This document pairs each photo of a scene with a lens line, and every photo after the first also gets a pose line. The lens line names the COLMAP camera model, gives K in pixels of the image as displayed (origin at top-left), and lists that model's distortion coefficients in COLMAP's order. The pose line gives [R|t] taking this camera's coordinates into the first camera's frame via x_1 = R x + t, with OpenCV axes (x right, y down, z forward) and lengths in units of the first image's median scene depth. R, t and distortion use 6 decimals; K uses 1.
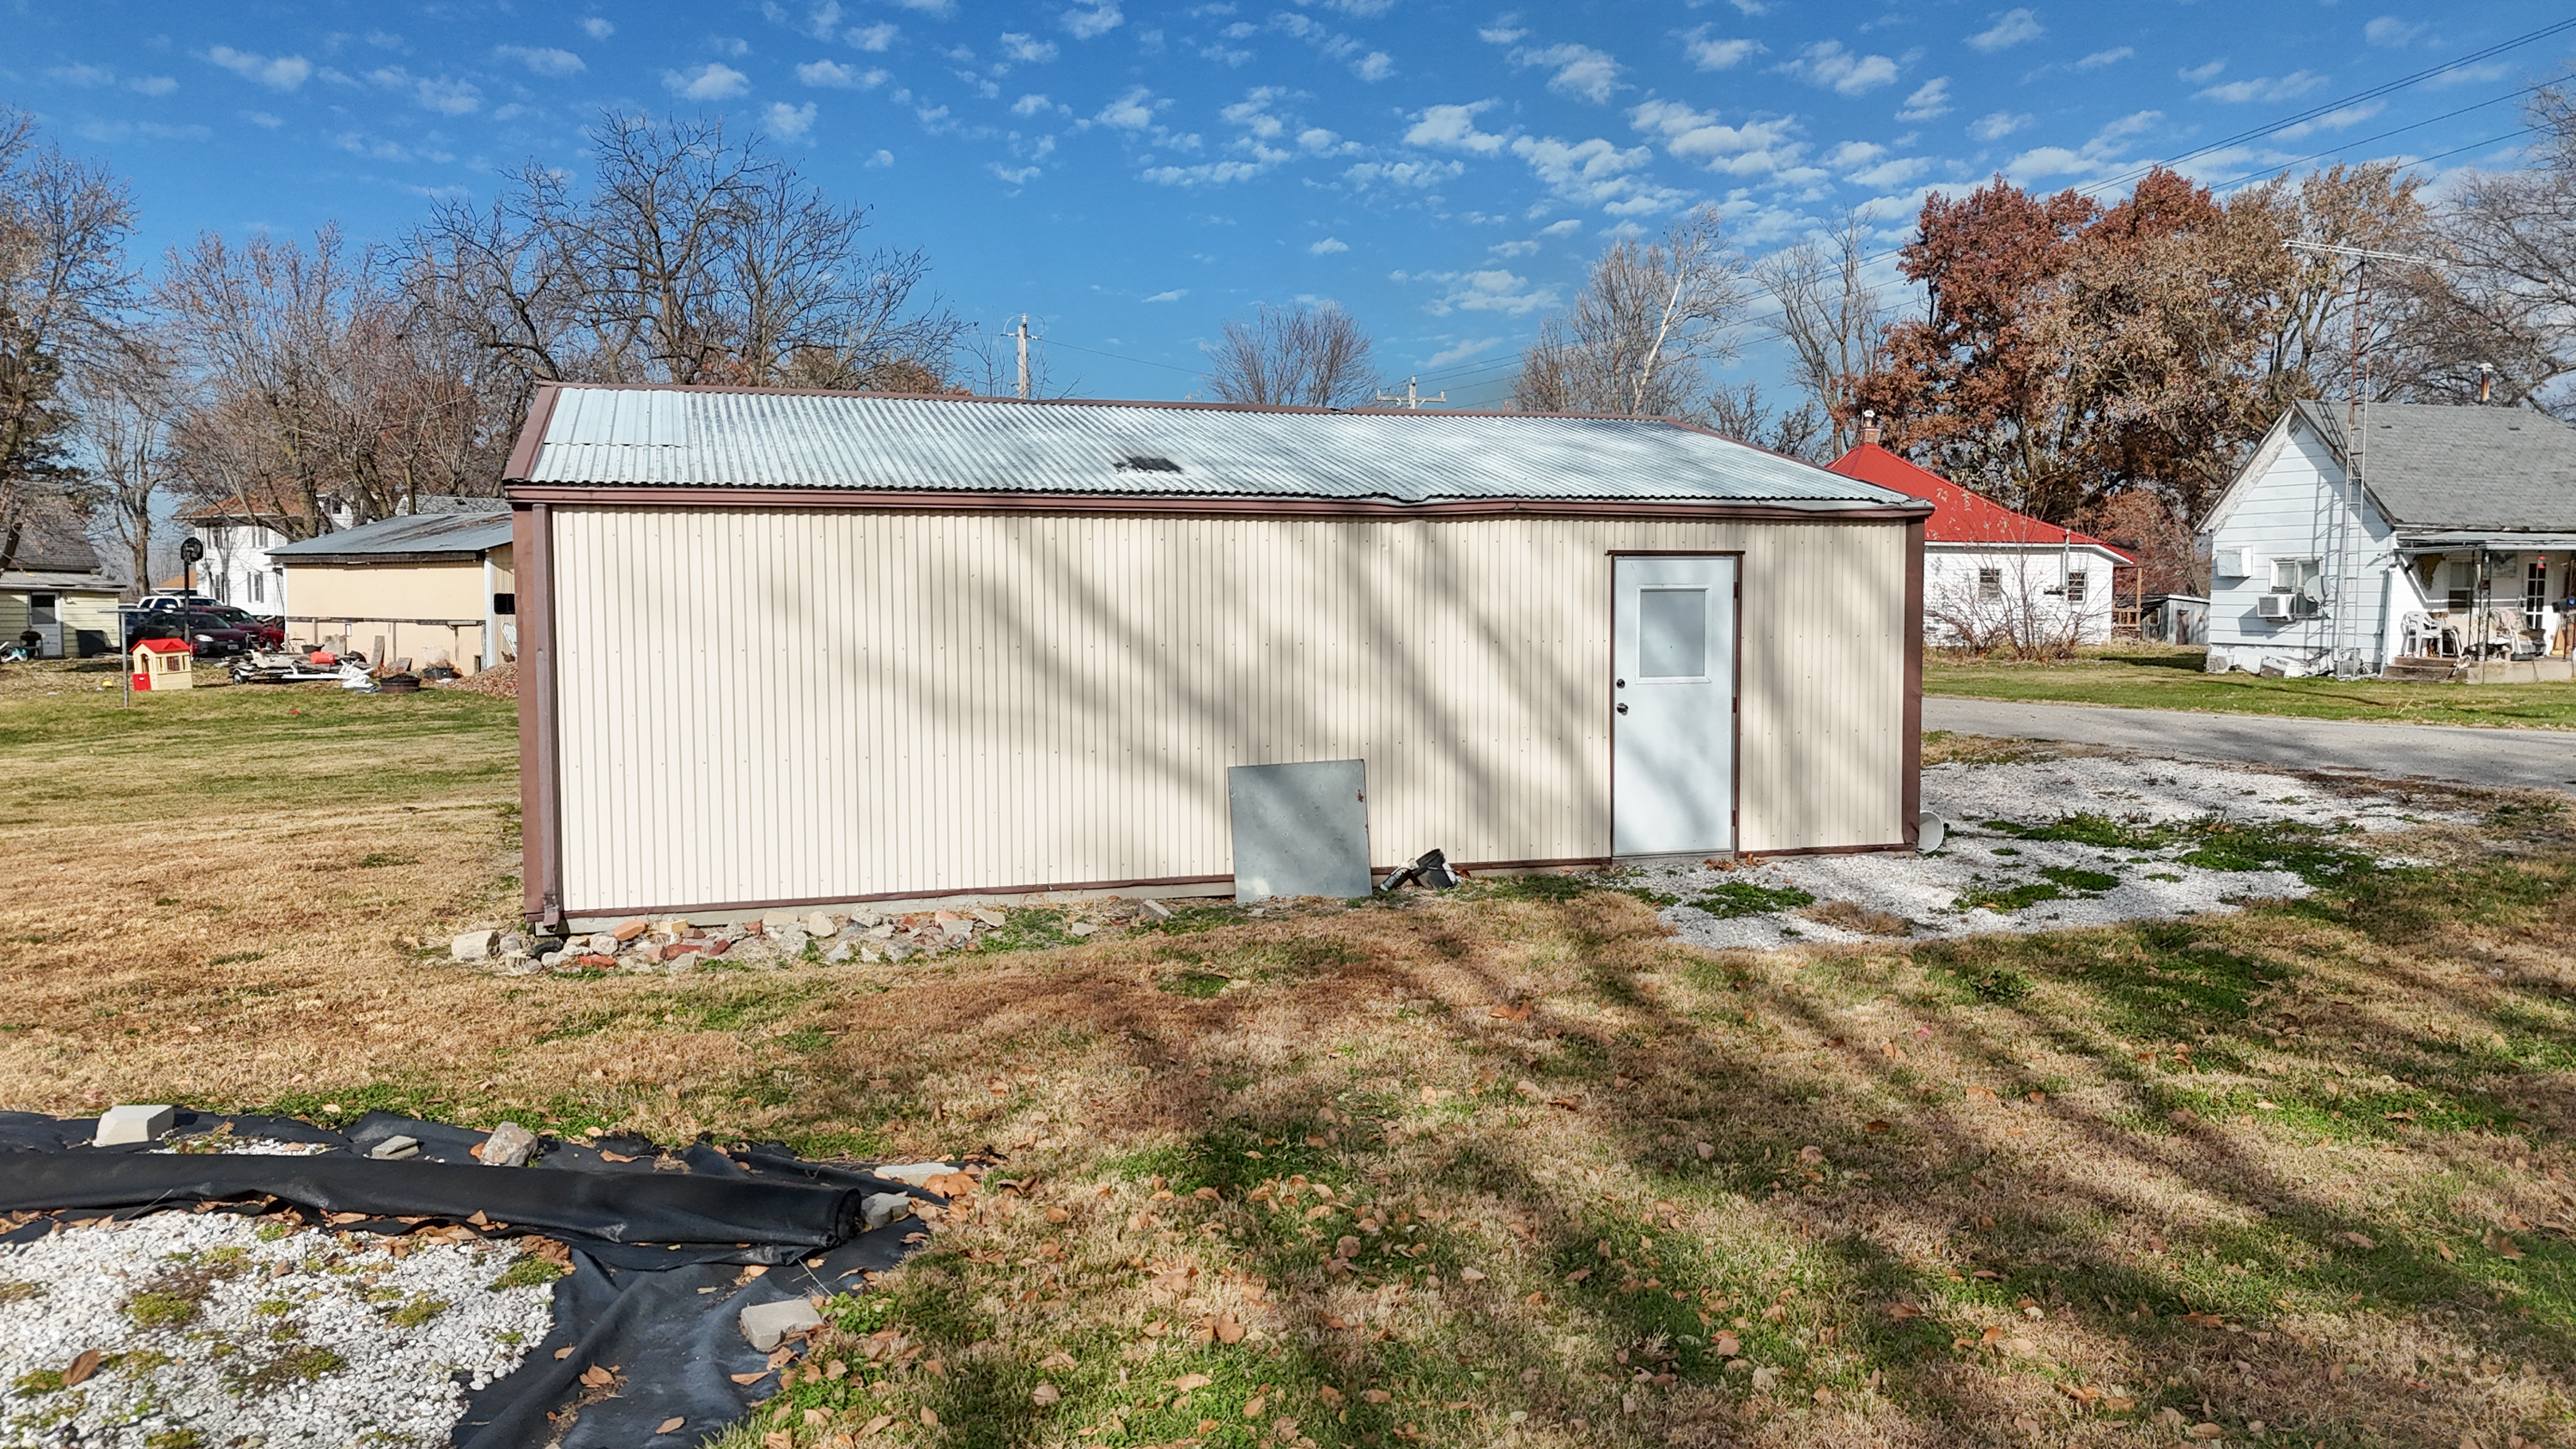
lens RADIAL K [[1882.9, 0, 1287.9], [0, 1882.9, 723.6], [0, 0, 1]] dist [0.084722, -0.086919]
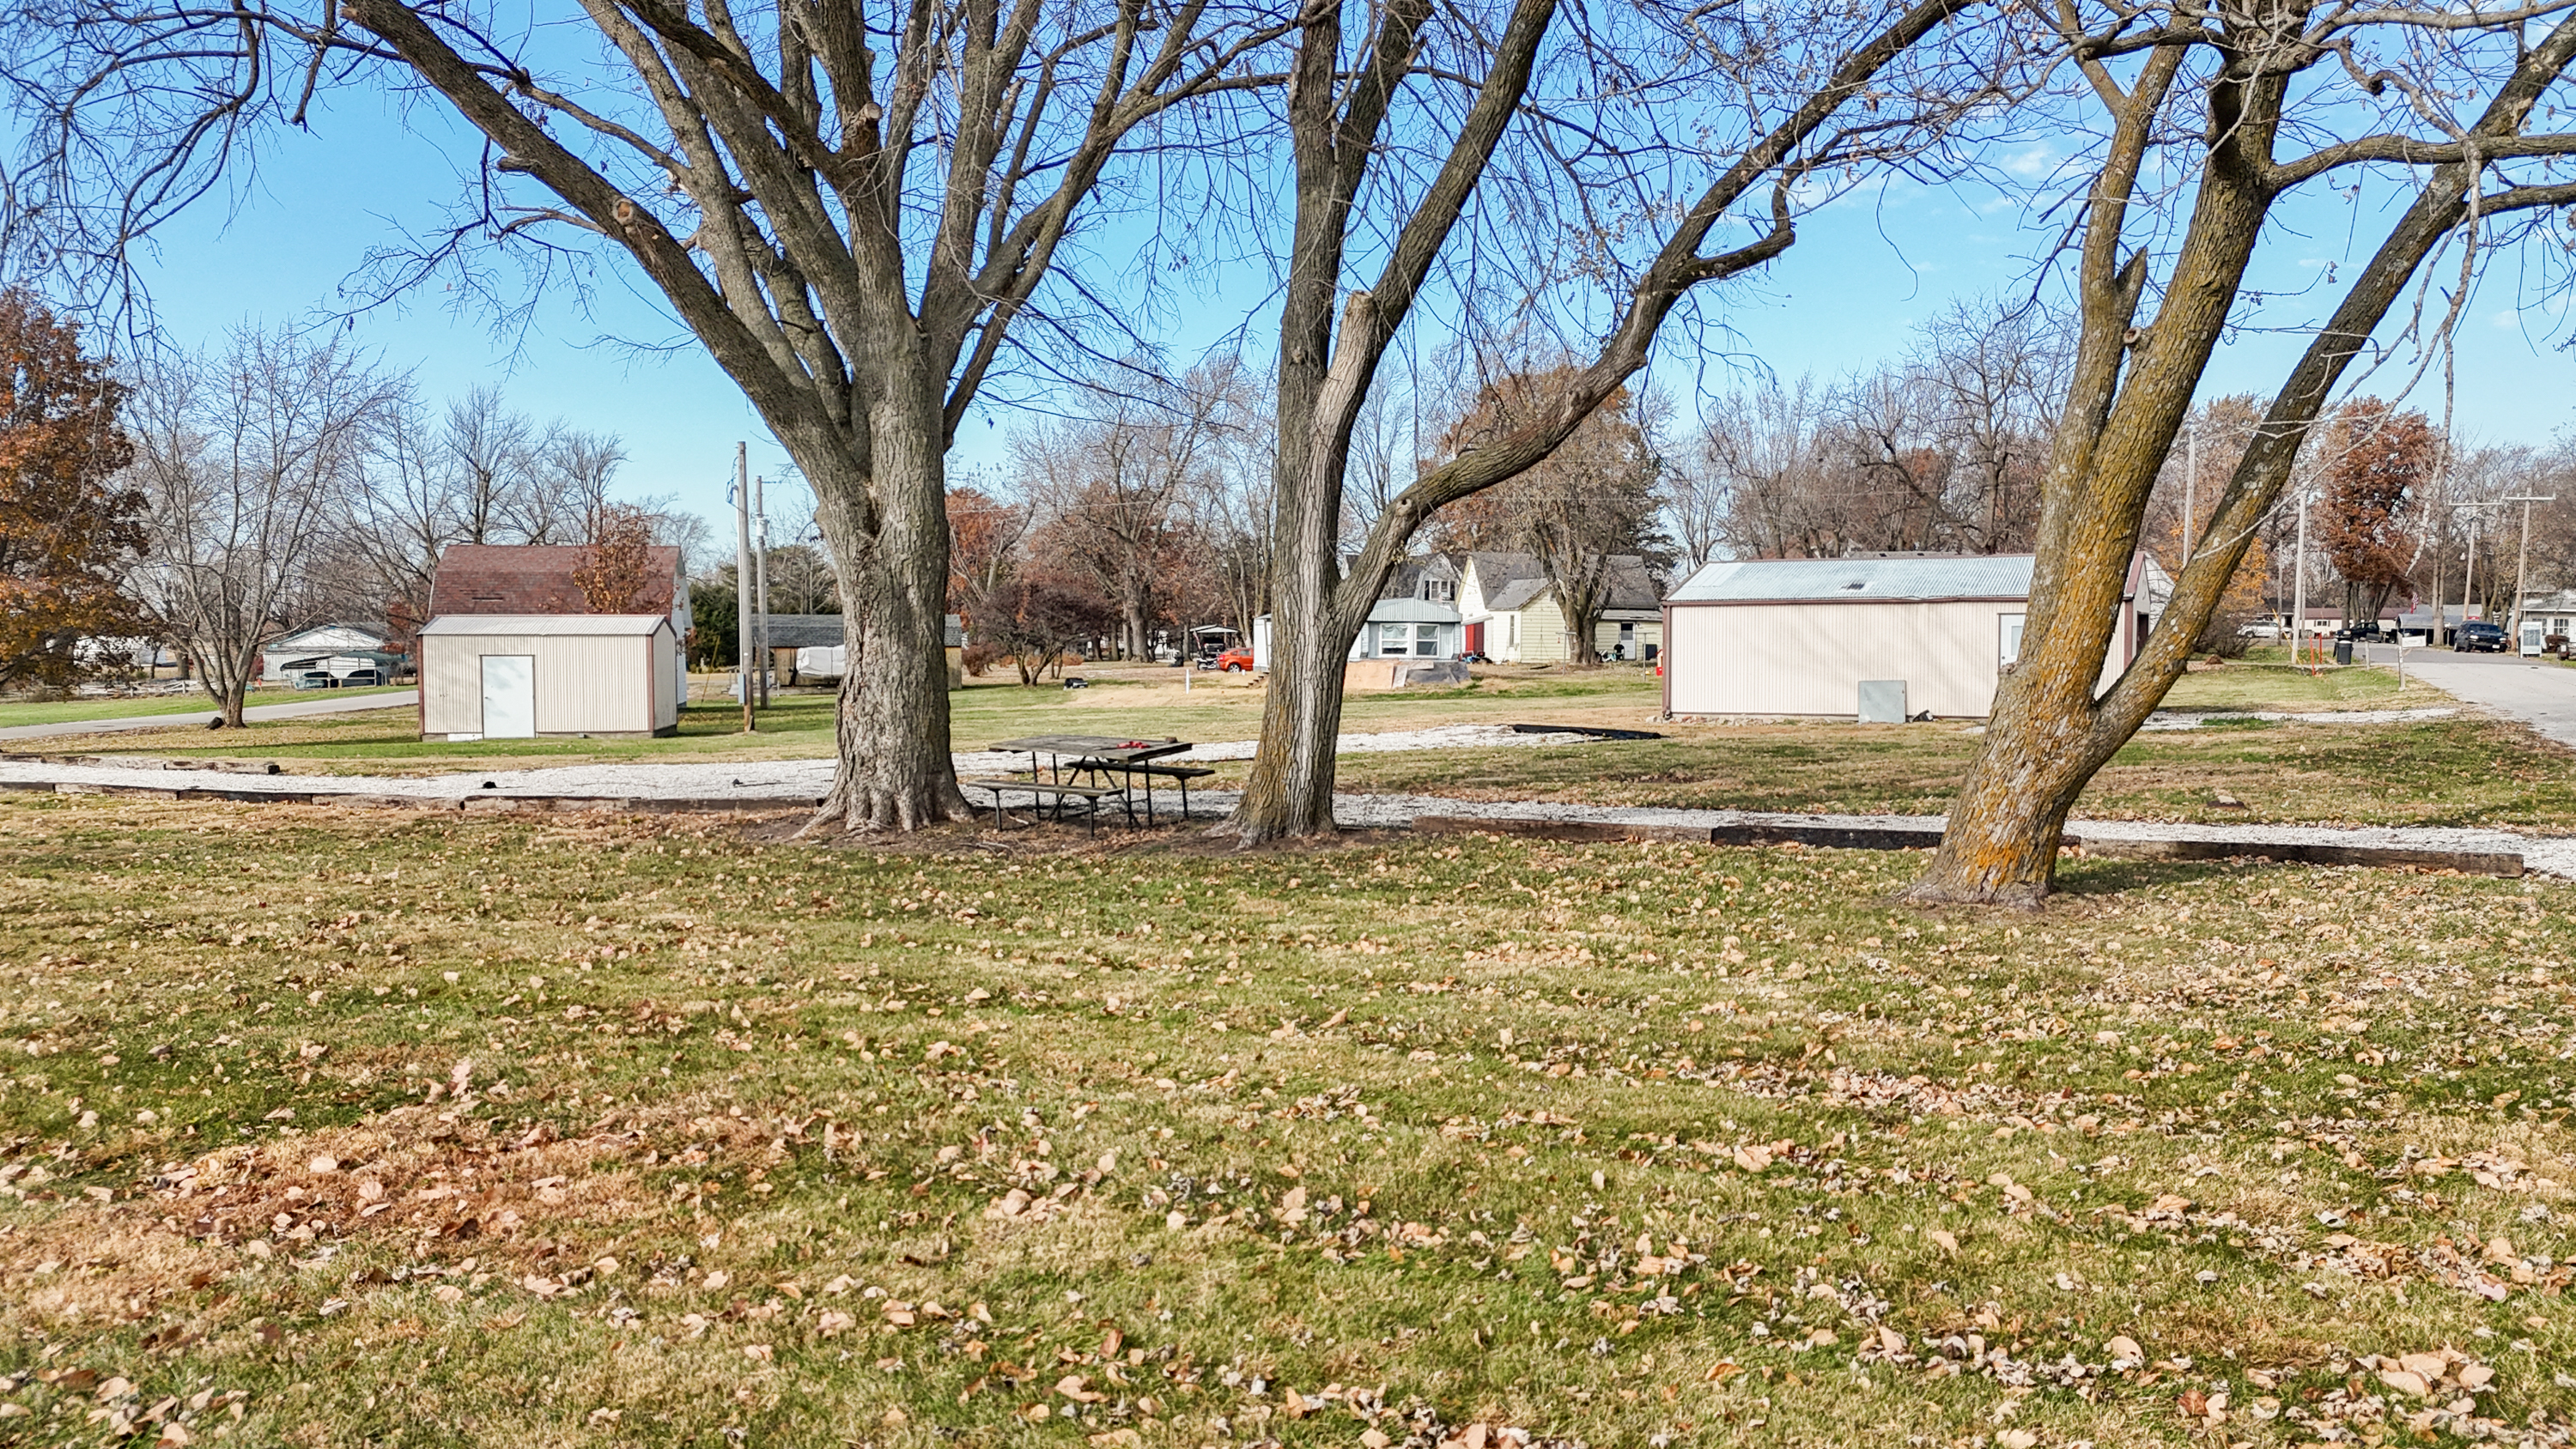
lens RADIAL K [[1882.9, 0, 1296.9], [0, 1882.9, 731.3], [0, 0, 1]] dist [0.084722, -0.086919]
pose [[0.718862, 0.038218, -0.694102, 0.468625], [-0.043096, 0.999017, 0.010375, 0.036024], [0.693816, 0.022455, 0.719802, -0.615389]]
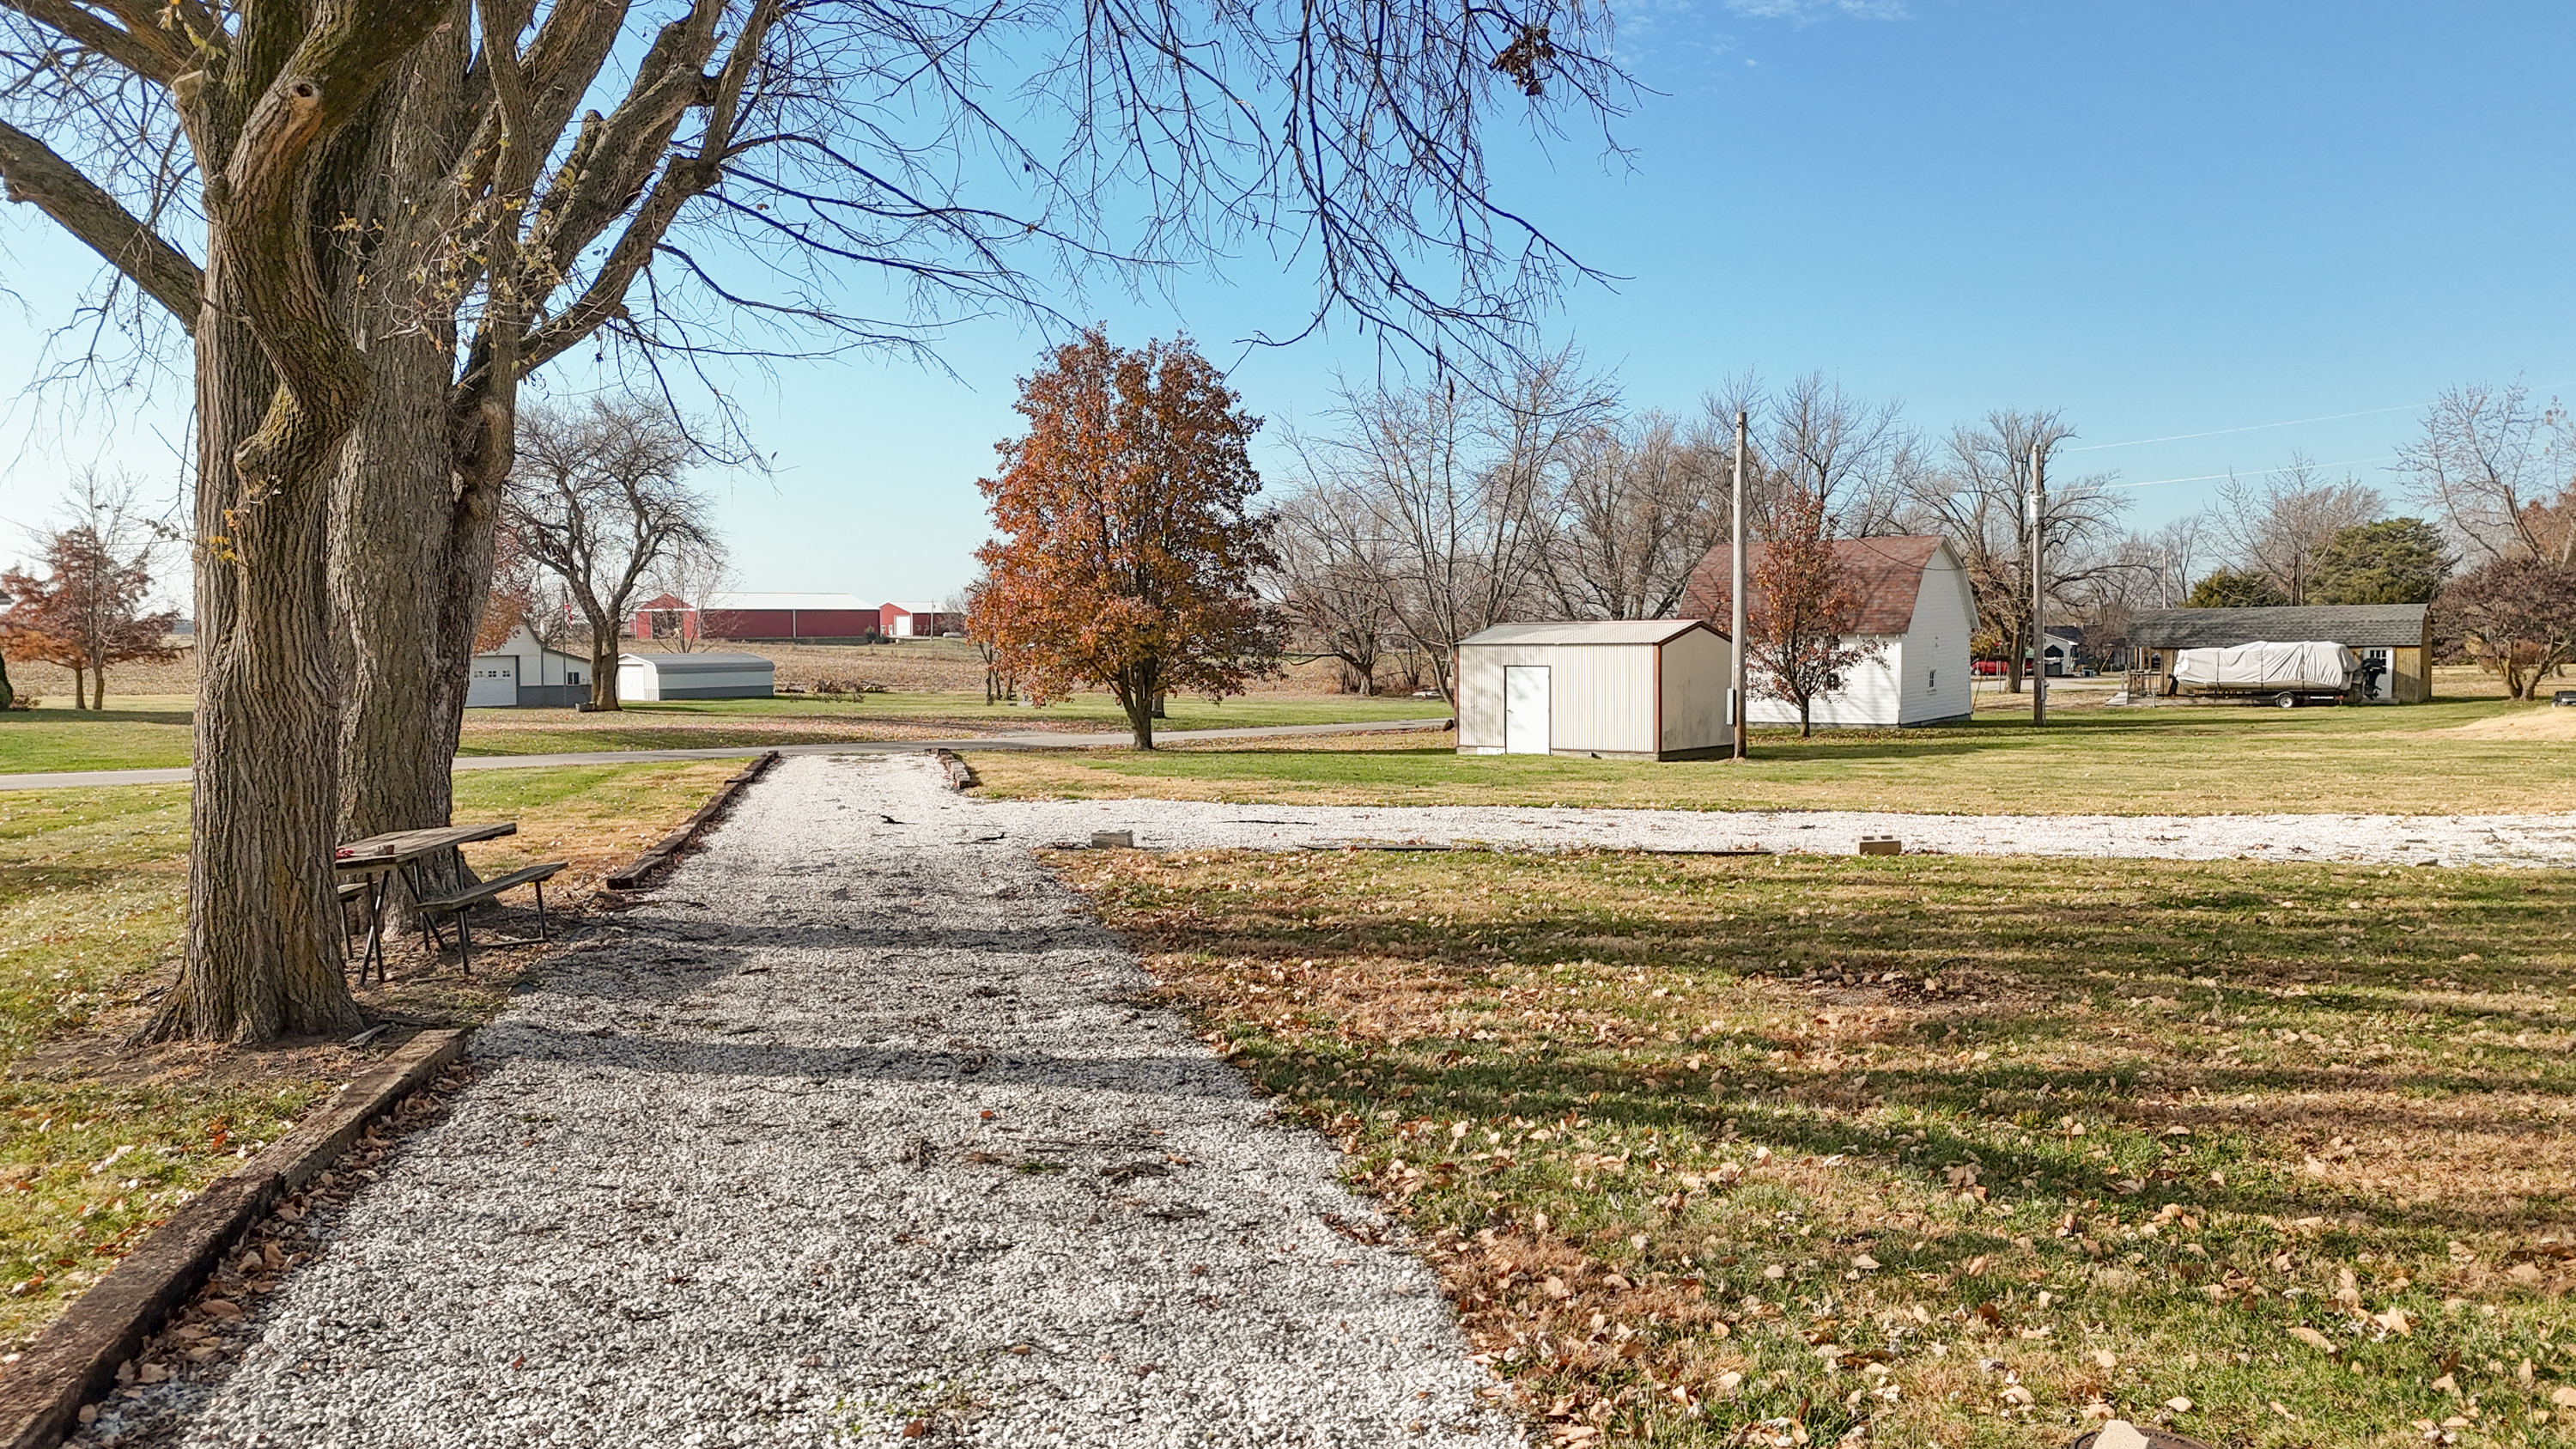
lens RADIAL K [[1883.5, 0, 1273.0], [0, 1883.5, 743.7], [0, 0, 1]] dist [0.084722, -0.086919]
pose [[-0.071706, 0.059727, -0.995636, 0.405143], [-0.049646, 0.996755, 0.063370, 0.004624], [0.996189, 0.053973, -0.068508, -0.170023]]
